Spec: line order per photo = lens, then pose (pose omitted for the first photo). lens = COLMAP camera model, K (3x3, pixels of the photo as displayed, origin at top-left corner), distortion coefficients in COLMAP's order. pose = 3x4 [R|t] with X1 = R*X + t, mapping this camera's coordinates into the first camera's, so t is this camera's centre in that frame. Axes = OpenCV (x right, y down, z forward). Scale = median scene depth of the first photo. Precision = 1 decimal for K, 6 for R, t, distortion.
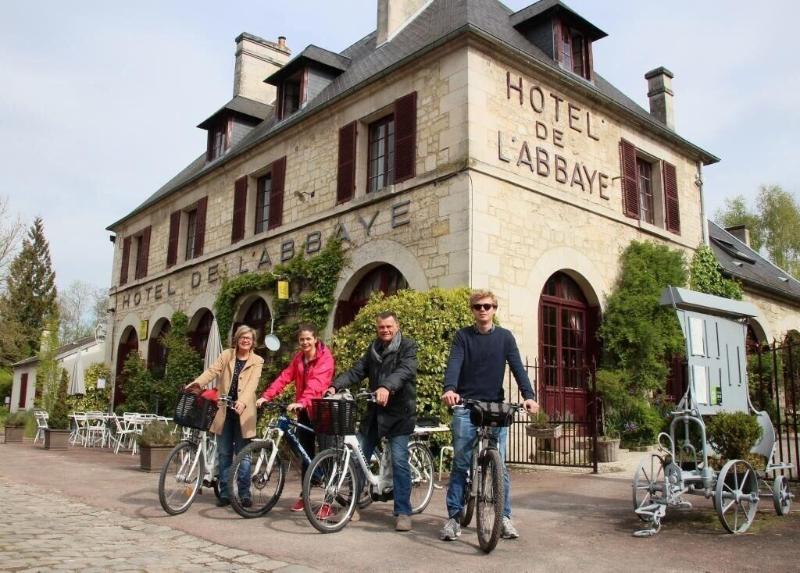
lens RADIAL K [[710.1, 0, 373.8], [0, 710.1, 289.2], [0, 0, 1]] dist [-0.101665, 0.008112]
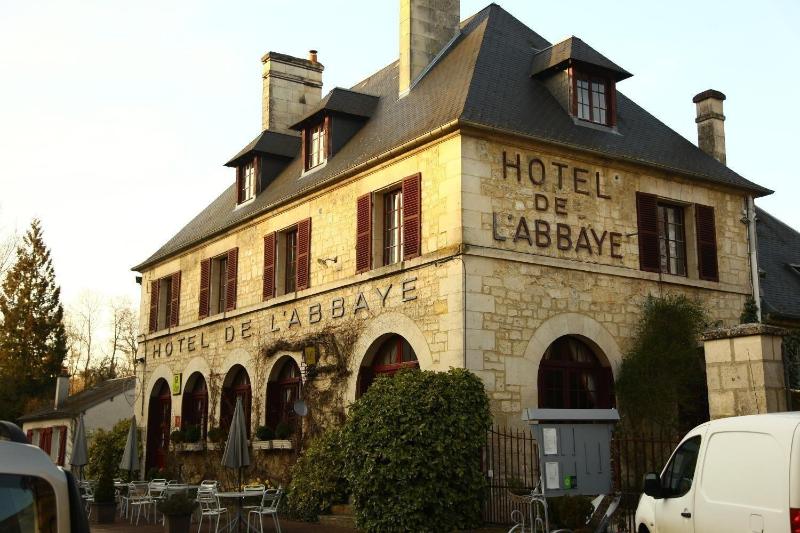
lens RADIAL K [[951.7, 0, 400.0], [0, 951.7, 266.5], [0, 0, 1]] dist [0.094278, -0.016364]
pose [[0.995501, -0.042526, -0.084672, 0.131569], [0.041538, 0.999047, -0.013397, -0.109080], [0.085161, 0.009820, 0.996319, -0.394318]]
